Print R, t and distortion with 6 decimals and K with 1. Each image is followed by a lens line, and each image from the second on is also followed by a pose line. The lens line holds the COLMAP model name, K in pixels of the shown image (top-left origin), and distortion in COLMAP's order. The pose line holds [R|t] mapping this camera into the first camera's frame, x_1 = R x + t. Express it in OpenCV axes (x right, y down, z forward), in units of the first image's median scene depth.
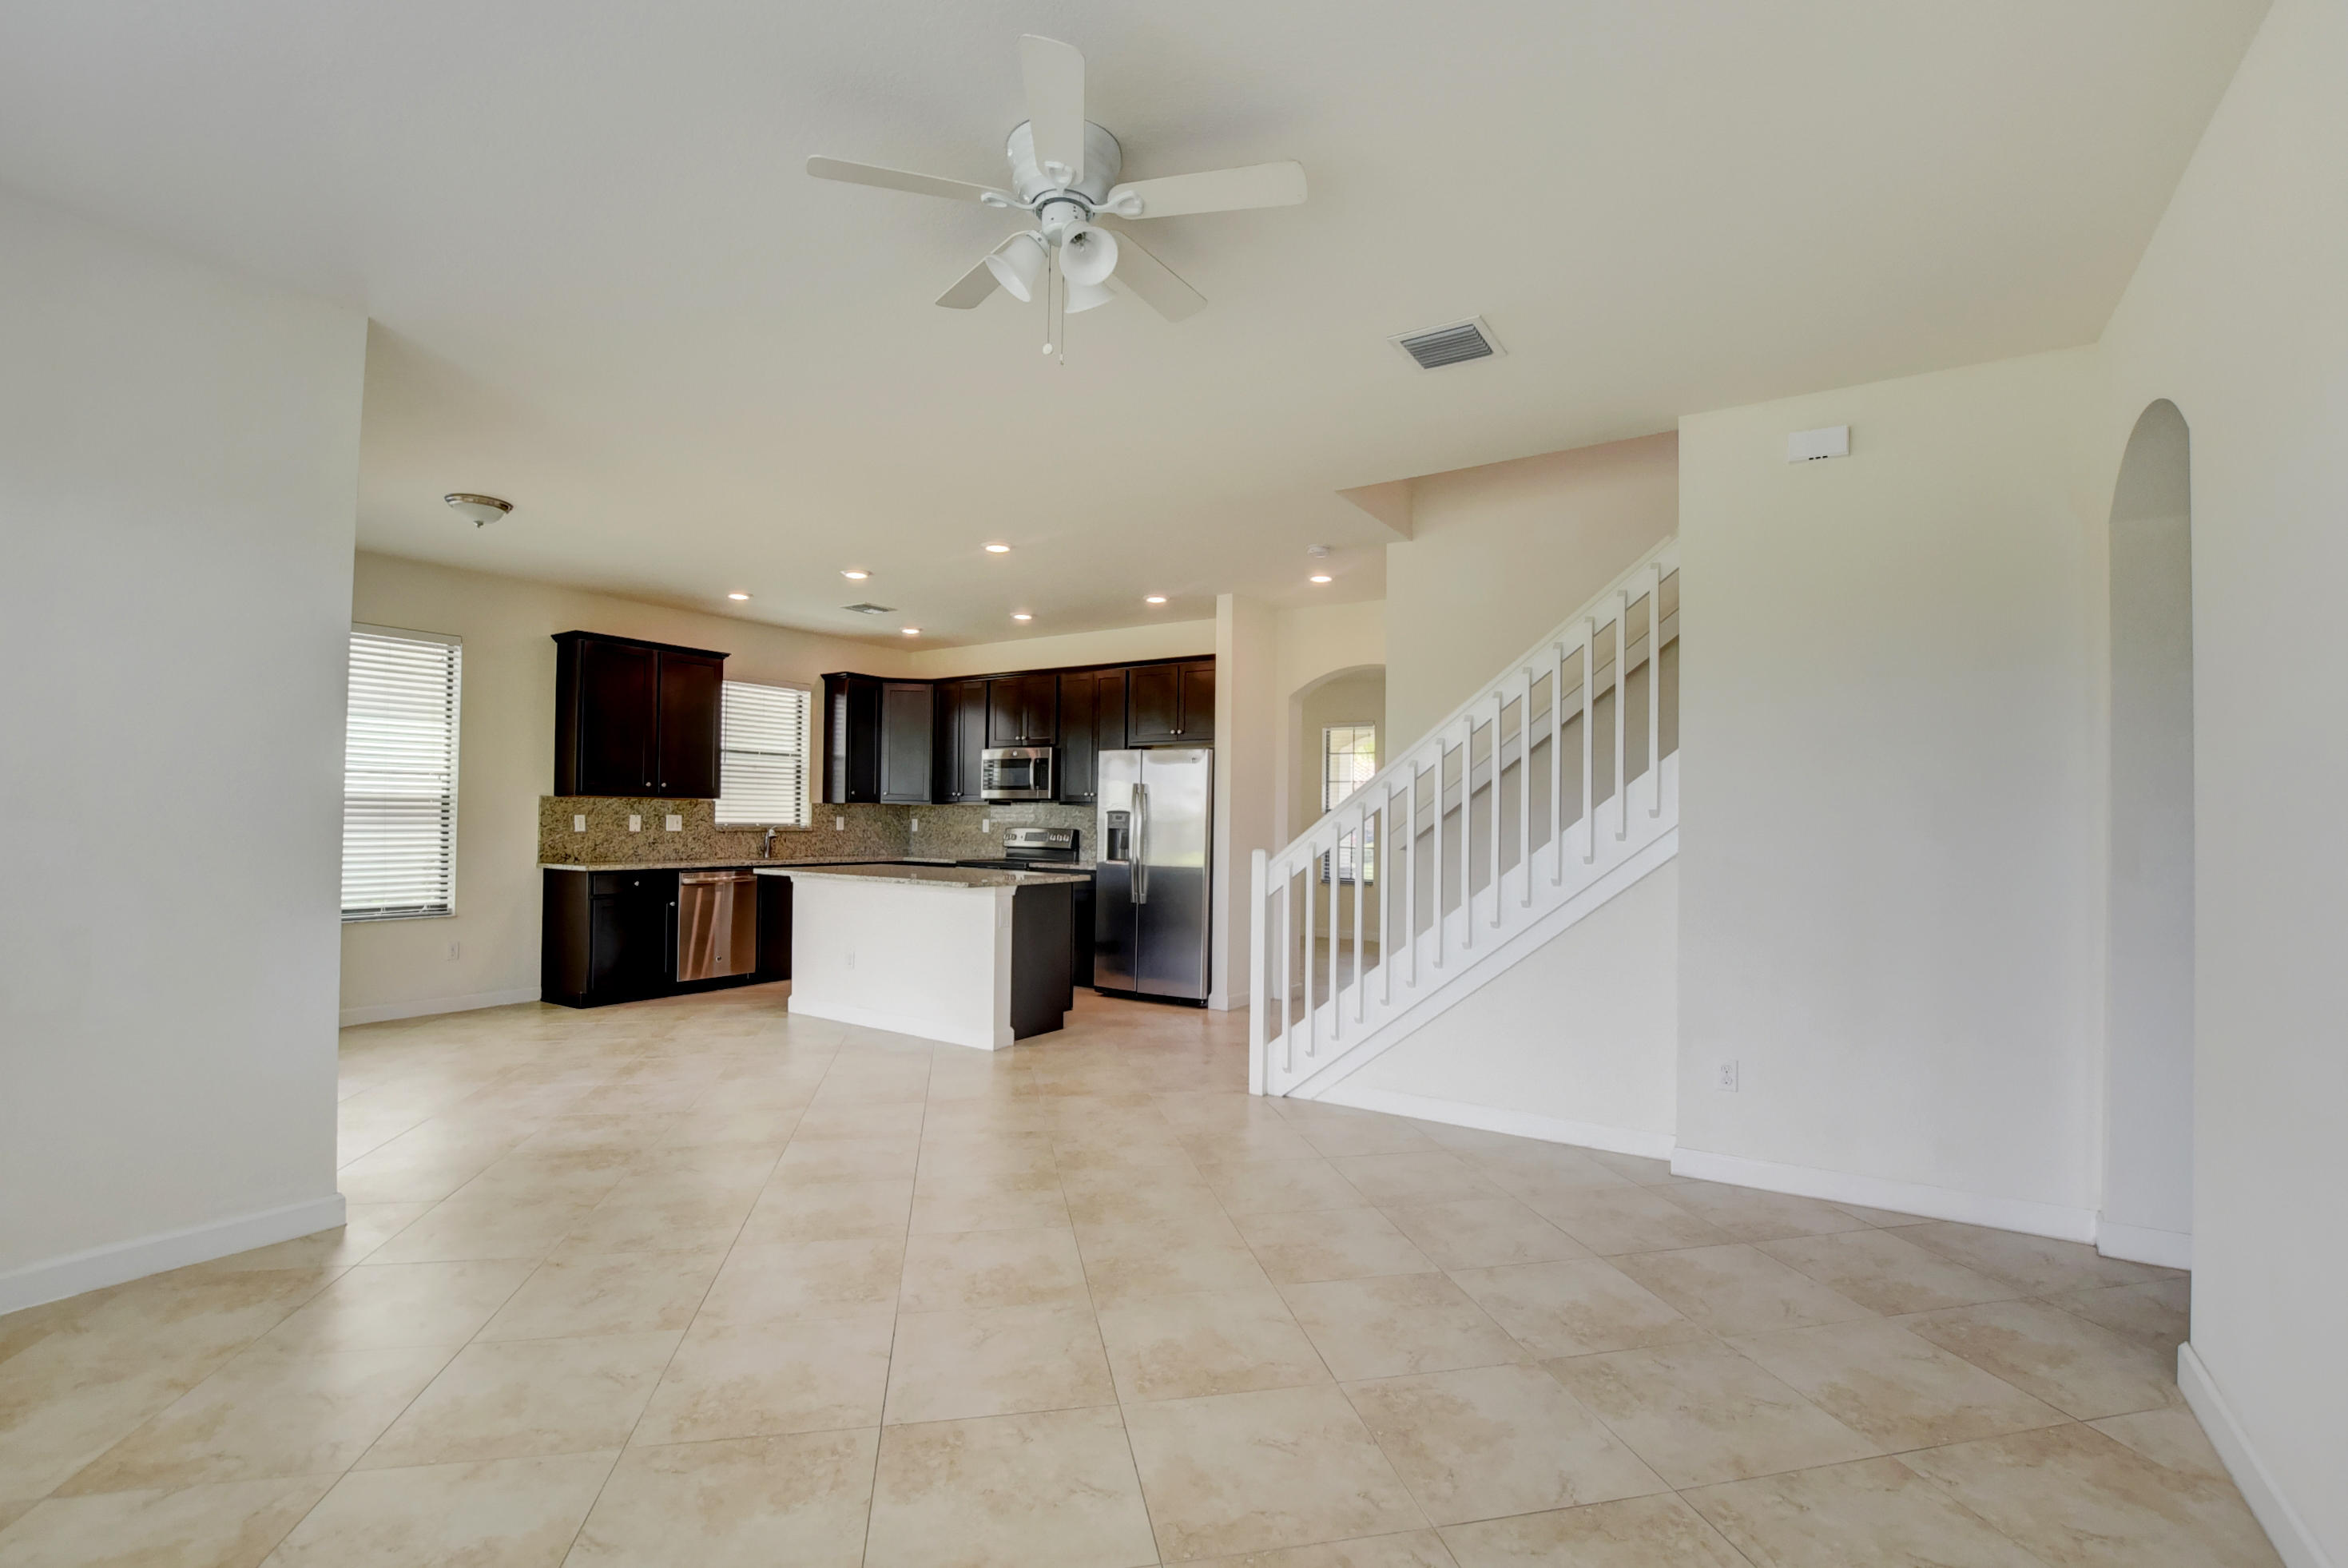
lens RADIAL K [[1041.0, 0, 1177.9], [0, 1041.0, 801.4], [0, 0, 1]] dist [-0.000511, -0.000243]
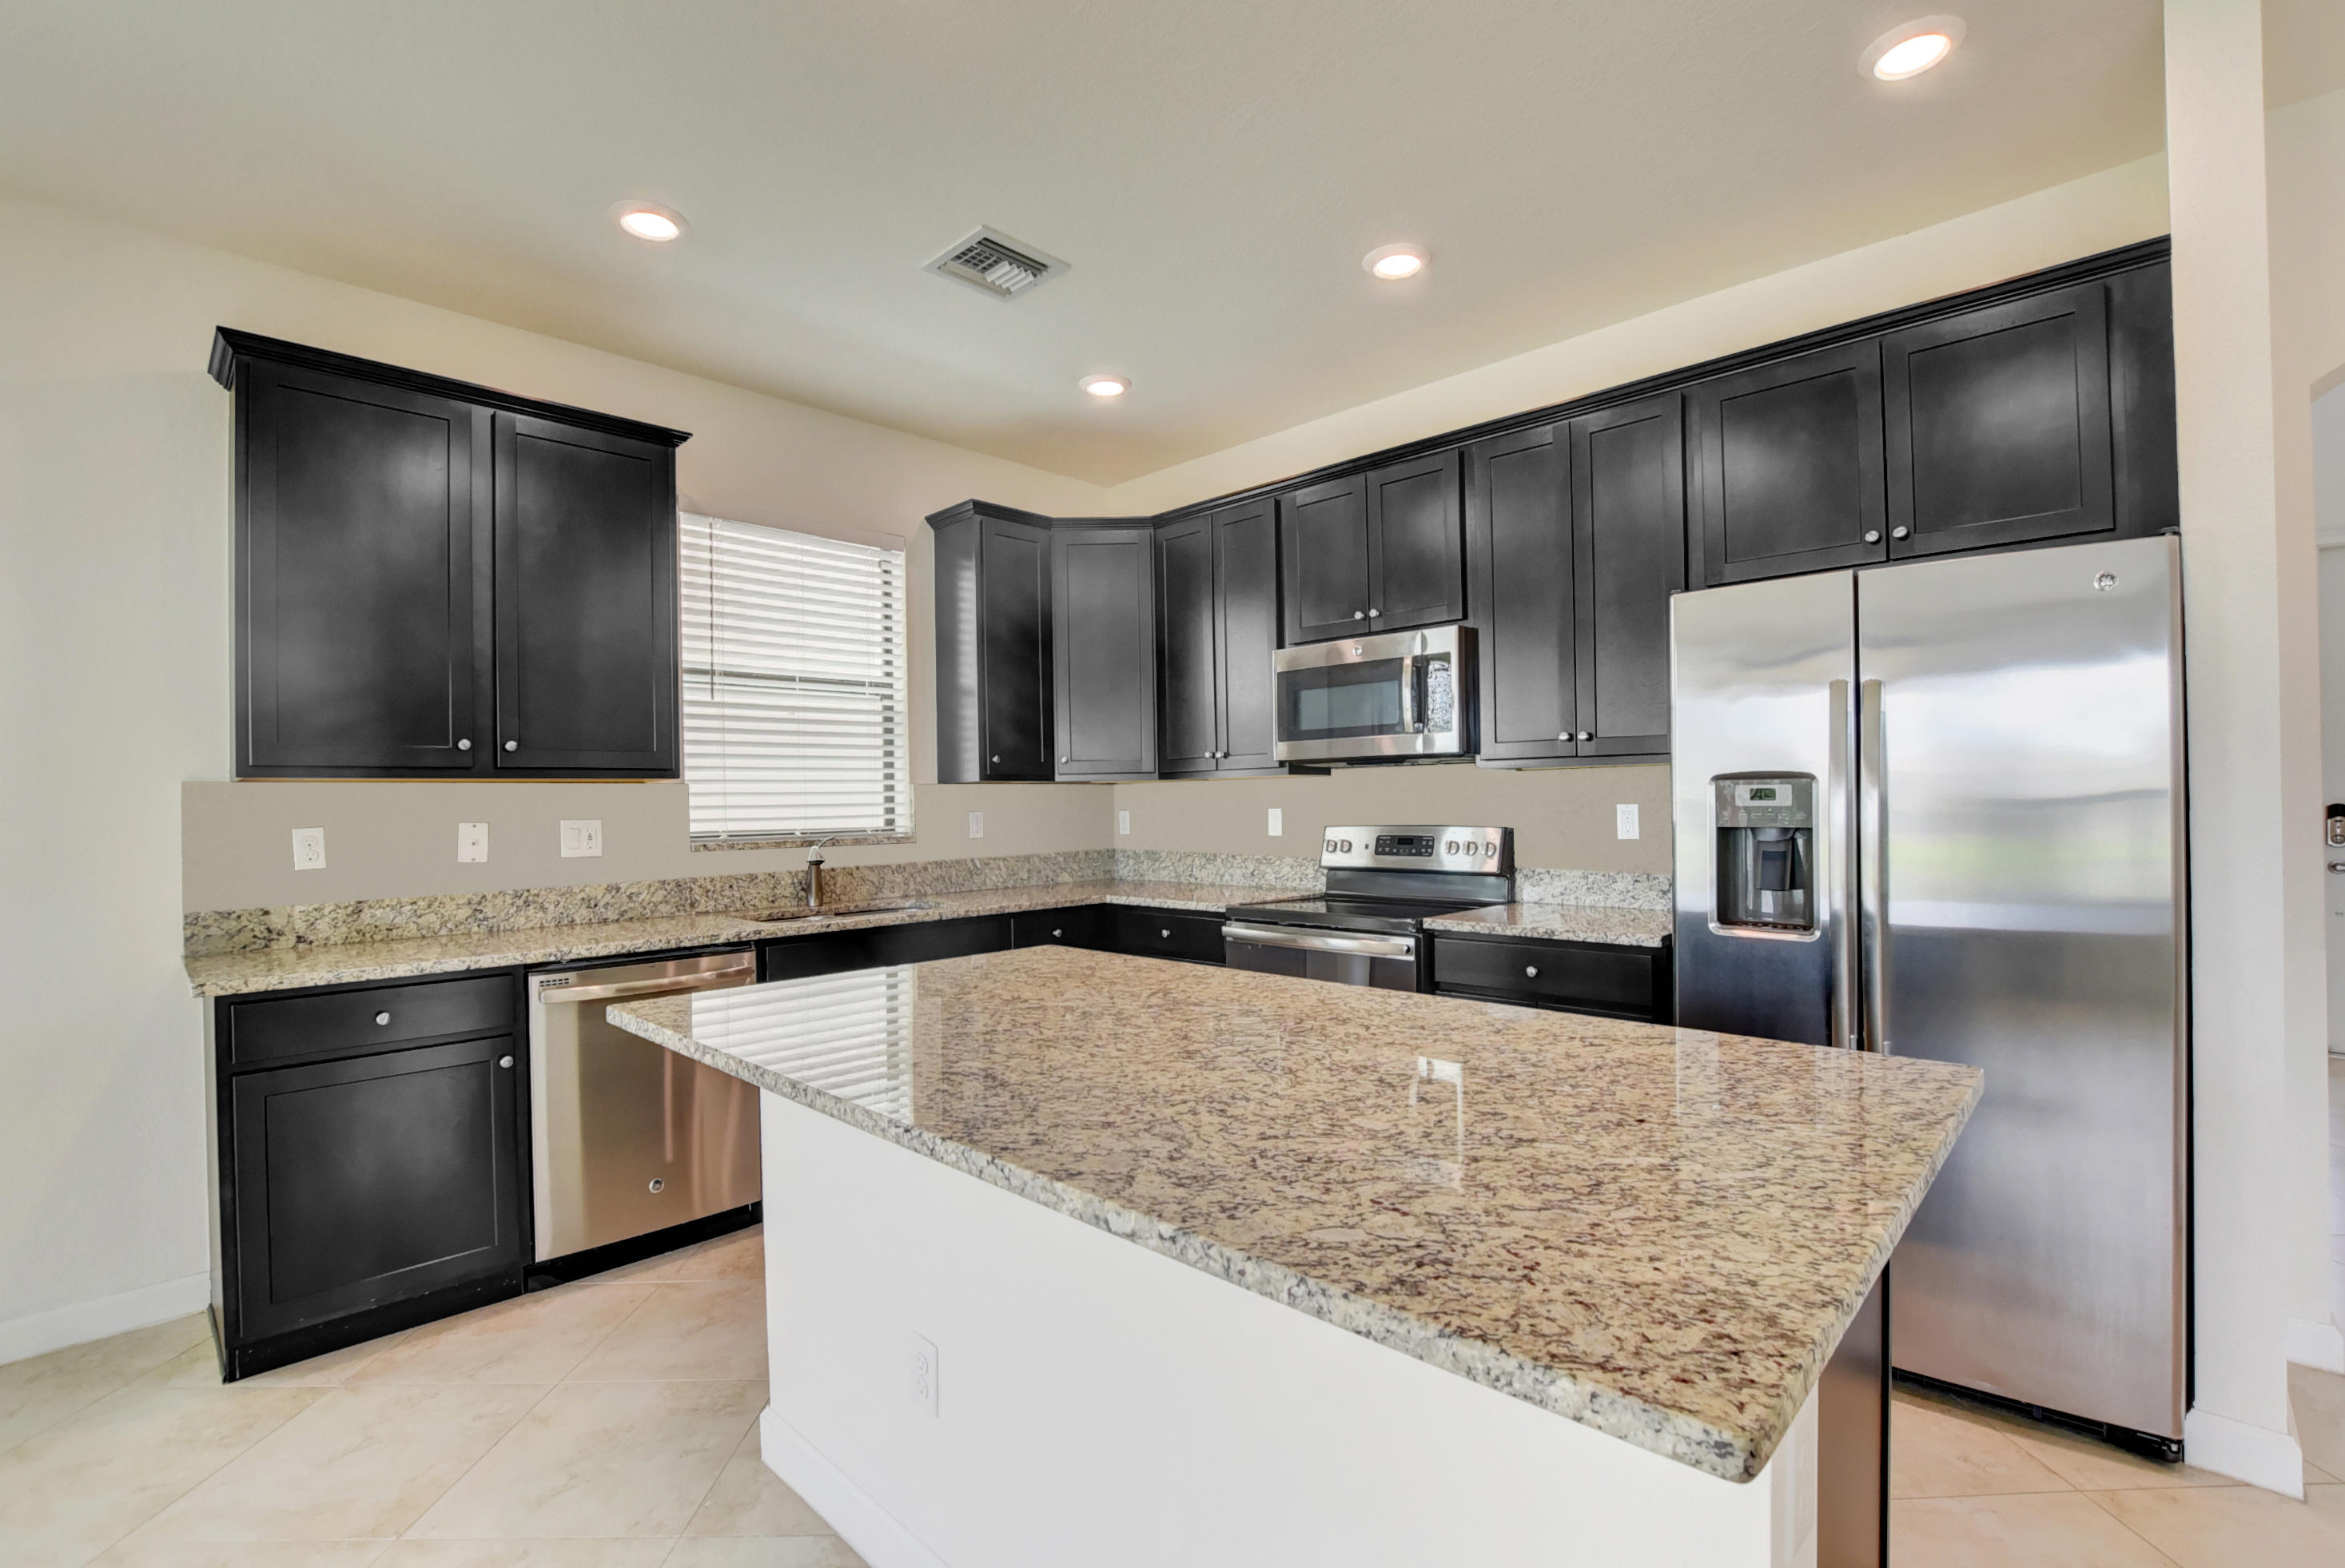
lens RADIAL K [[1042.5, 0, 1178.0], [0, 1042.5, 797.5], [0, 0, 1]] dist [-0.026123, 0.000225]
pose [[0.983056, -0.030414, -0.180764, -0.163970], [0.032883, 0.999402, 0.010676, 0.007434], [0.180331, -0.016439, 0.983469, 0.615547]]
